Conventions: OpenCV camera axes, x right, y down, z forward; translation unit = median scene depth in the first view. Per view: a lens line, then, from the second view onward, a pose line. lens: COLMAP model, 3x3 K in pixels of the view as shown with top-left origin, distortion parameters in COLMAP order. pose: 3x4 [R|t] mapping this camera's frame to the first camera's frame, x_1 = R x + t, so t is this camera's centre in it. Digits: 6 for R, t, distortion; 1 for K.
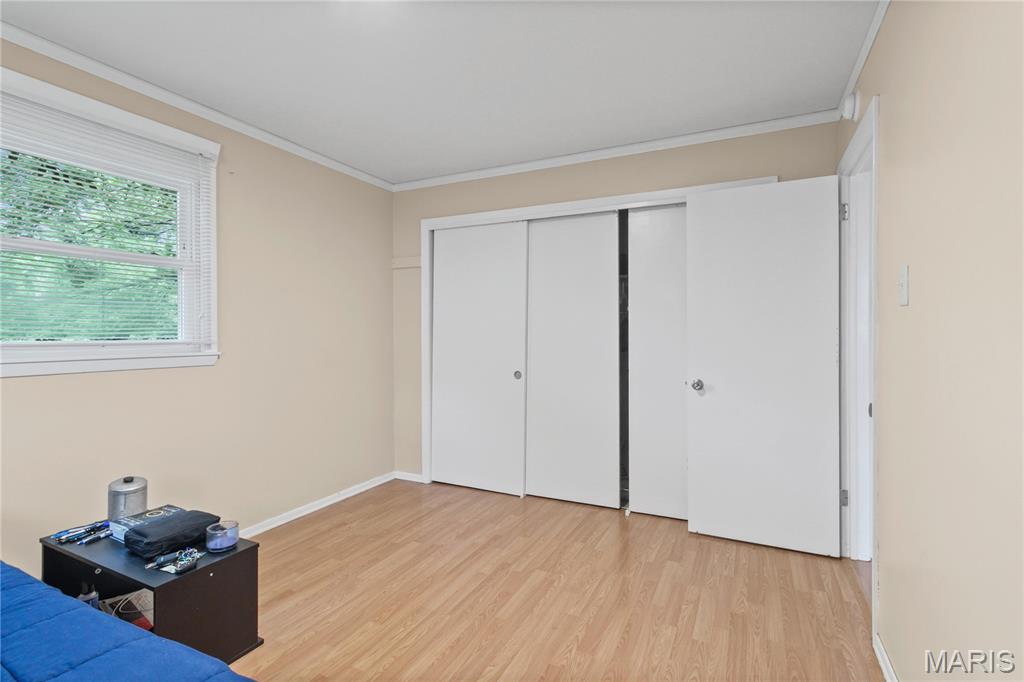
lens RADIAL K [[478.6, 0, 517.7], [0, 478.6, 342.4], [0, 0, 1]] dist [-0.004679, -0.000502]
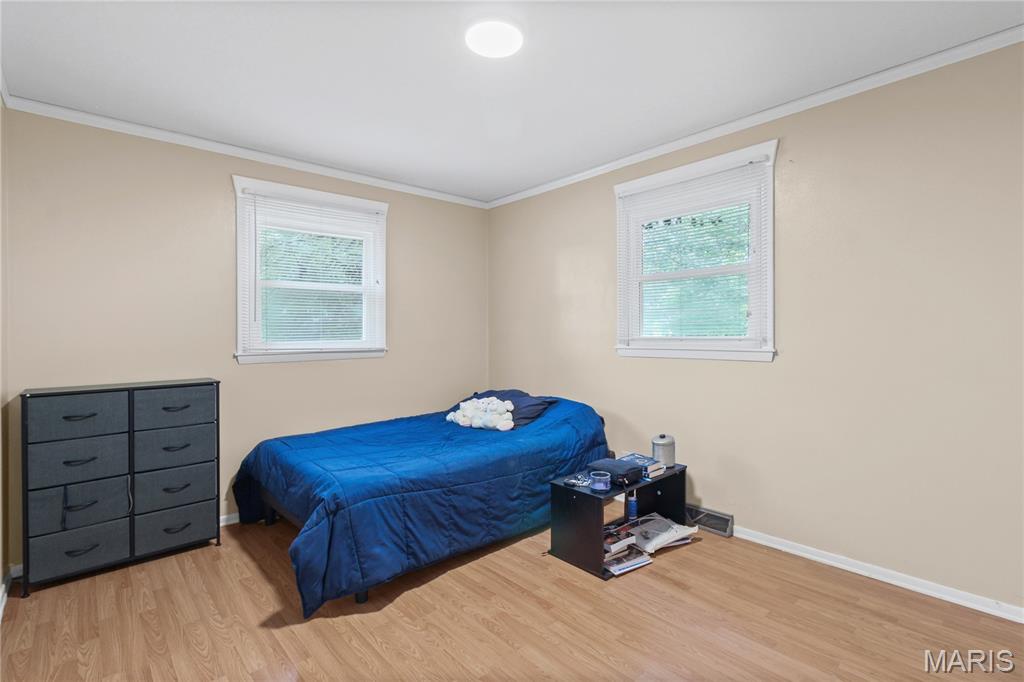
lens RADIAL K [[478.6, 0, 517.8], [0, 478.6, 331.9], [0, 0, 1]] dist [-0.004679, -0.000502]
pose [[-0.372949, 0.002525, -0.927848, 0.500309], [-0.007336, 0.999957, 0.005670, -0.017247], [0.927823, 0.008922, -0.372914, 0.882623]]
